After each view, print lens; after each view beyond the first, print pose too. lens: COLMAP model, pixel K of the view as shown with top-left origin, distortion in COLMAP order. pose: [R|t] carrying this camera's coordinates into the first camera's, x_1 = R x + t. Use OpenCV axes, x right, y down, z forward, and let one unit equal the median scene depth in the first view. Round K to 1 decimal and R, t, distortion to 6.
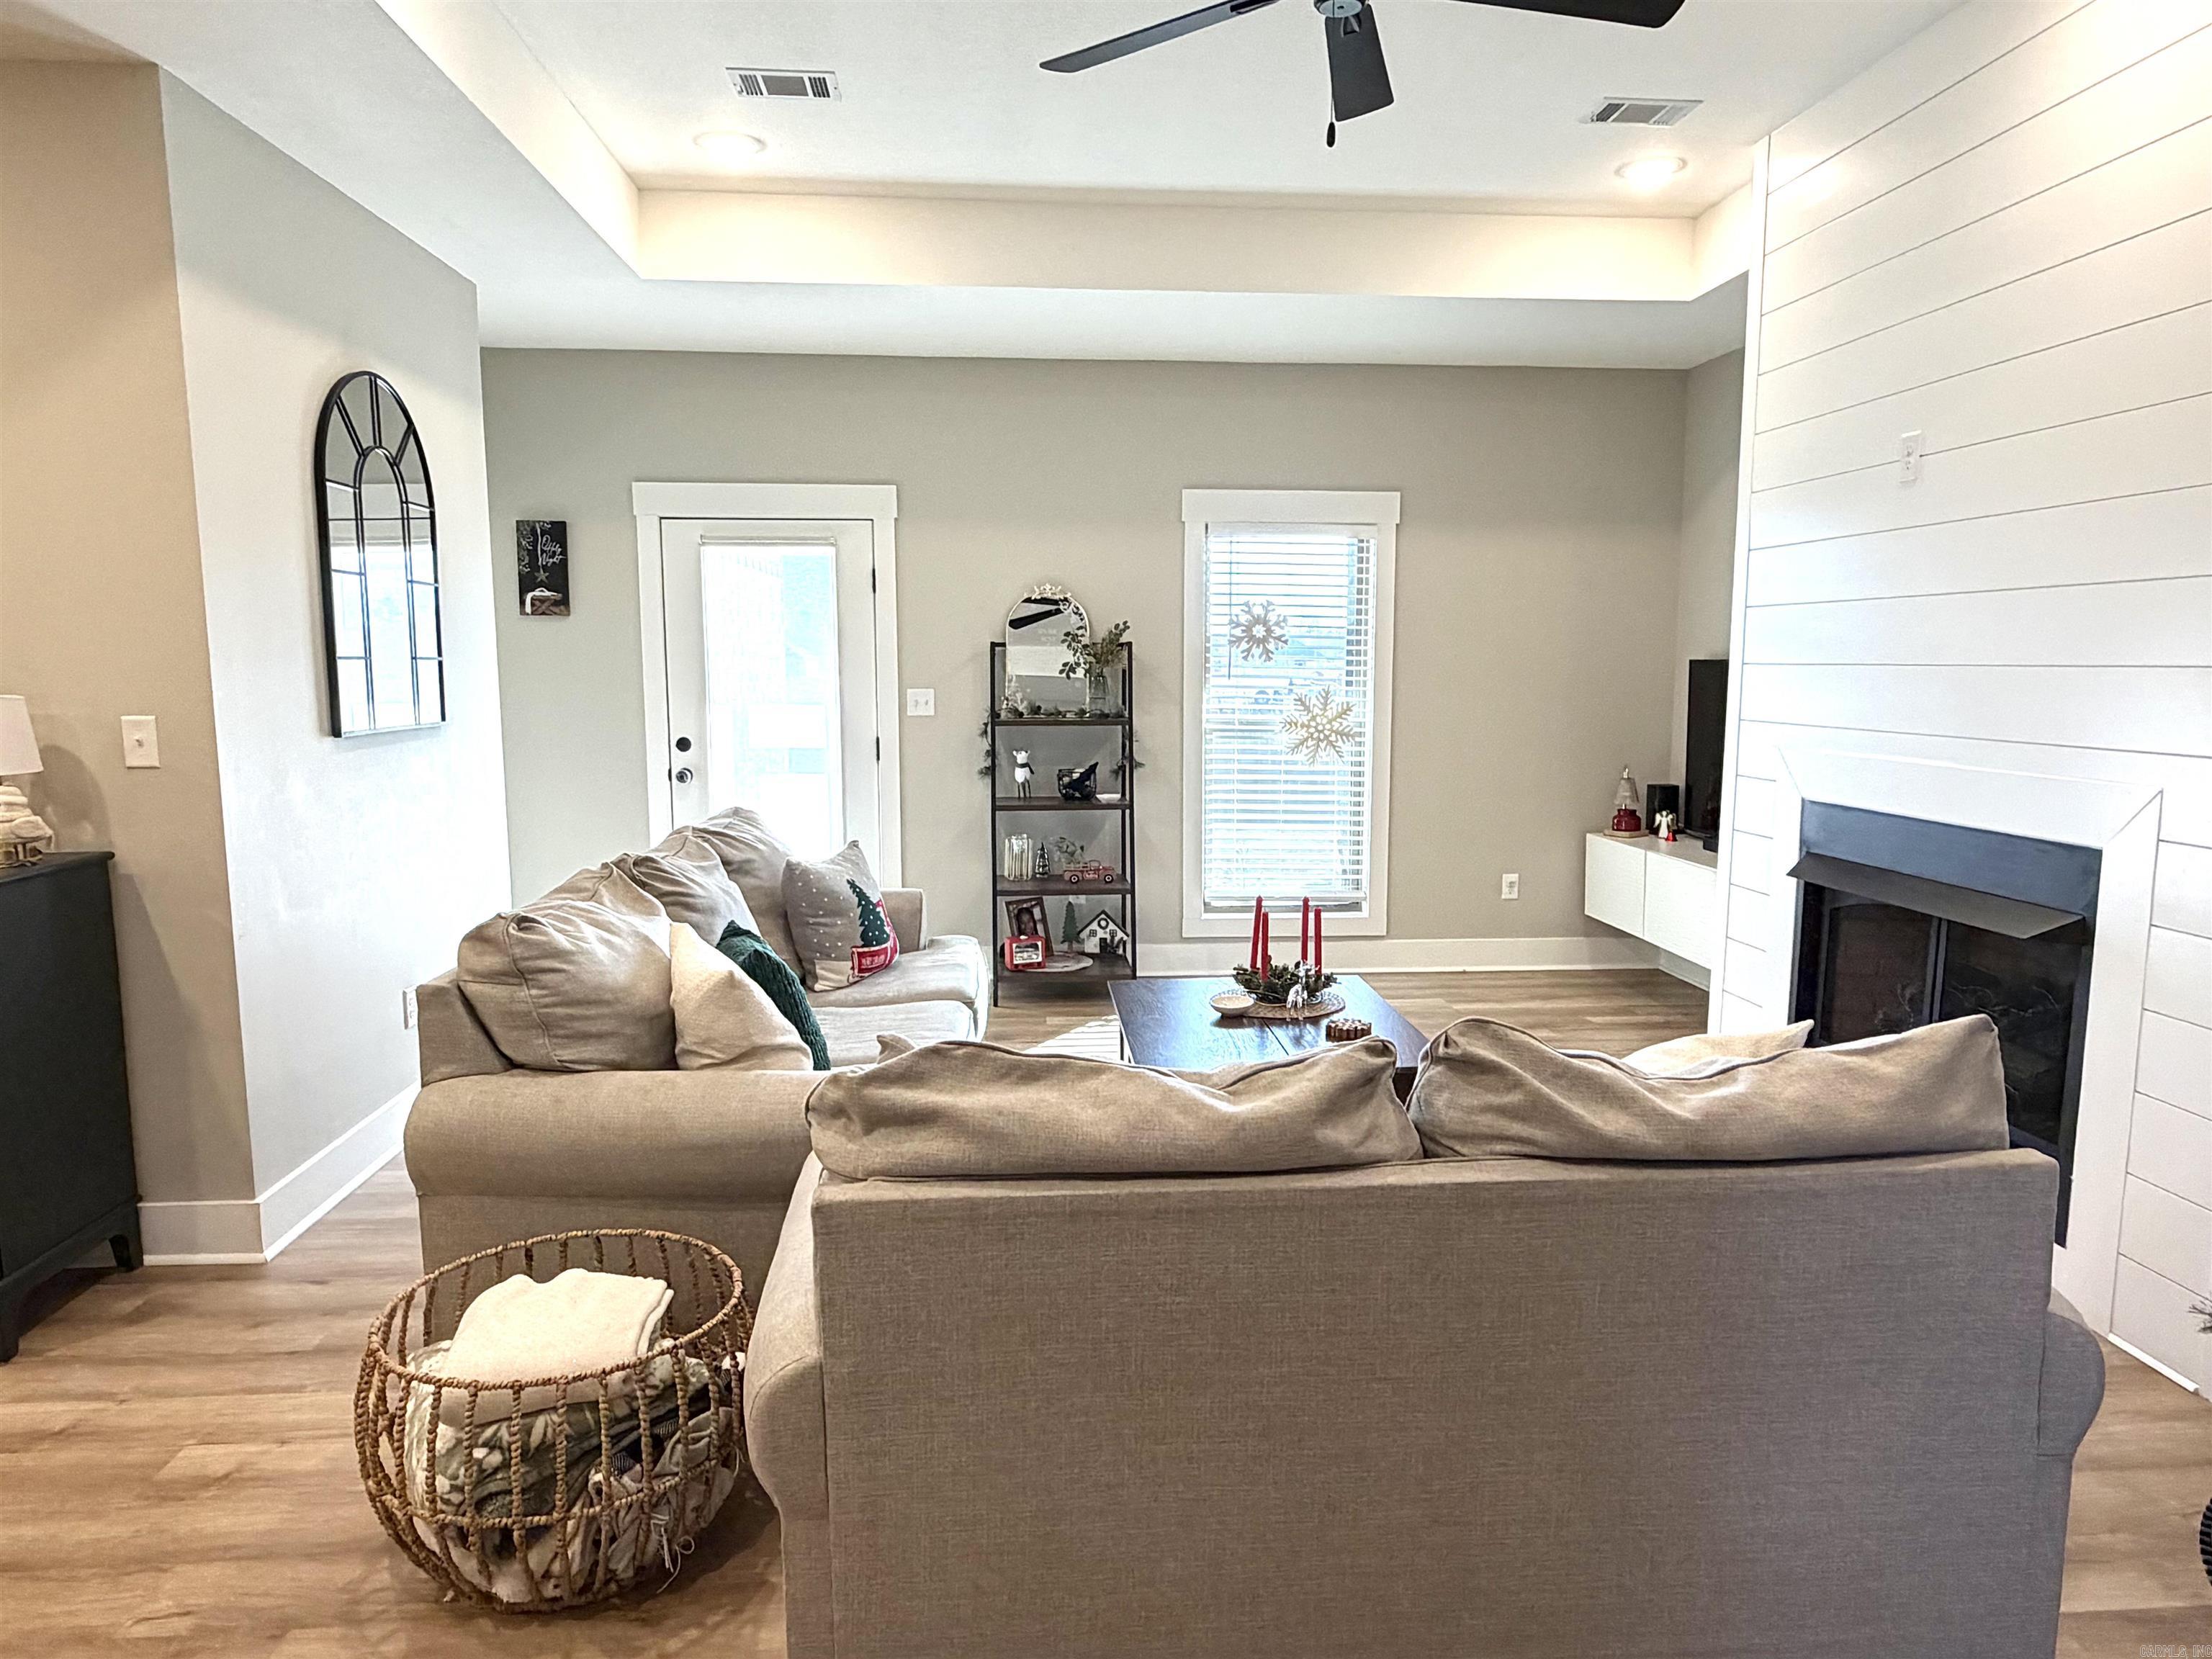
lens RADIAL K [[1390.3, 0, 1106.0], [0, 1390.3, 829.5], [0, 0, 1]] dist [-0.000228, -0.002266]
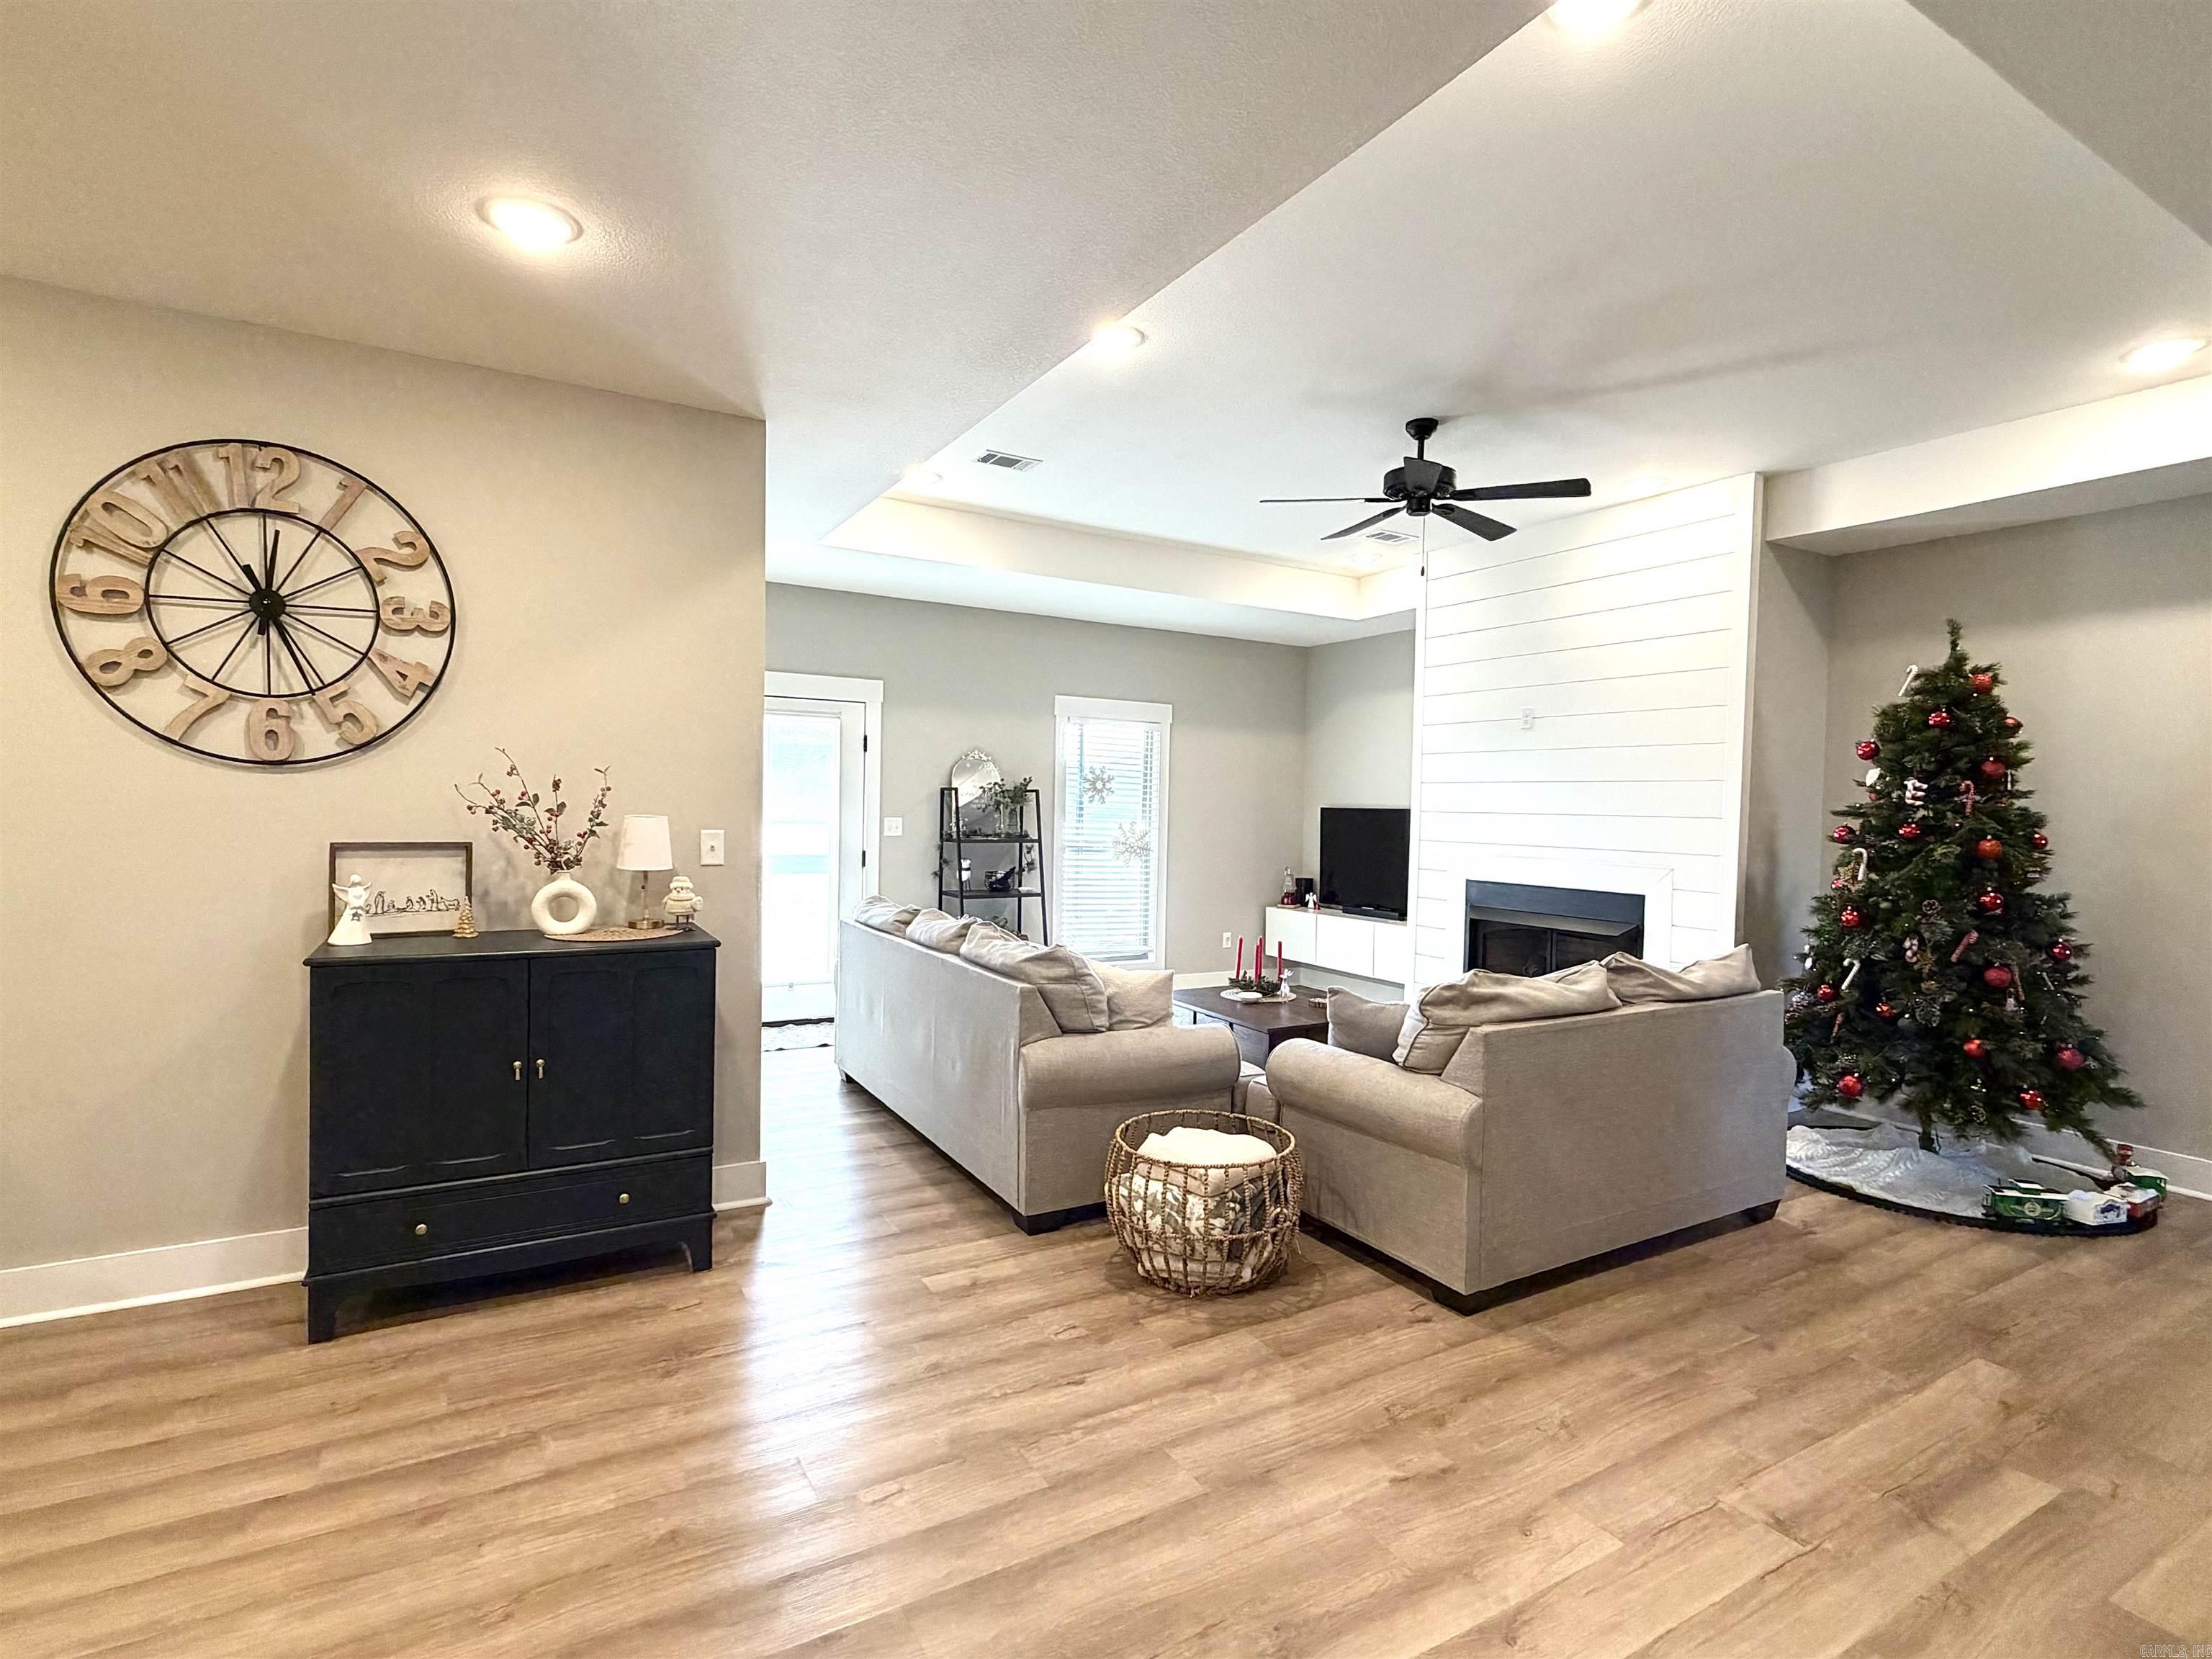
lens RADIAL K [[1075.6, 0, 1106.0], [0, 1075.6, 829.5], [0, 0, 1]] dist [0.001029, -0.000002]
pose [[0.899789, 0.008998, 0.436233, -0.514843], [0.031272, 0.995886, -0.085044, 0.017617], [-0.435204, 0.090164, 0.895806, -0.134828]]
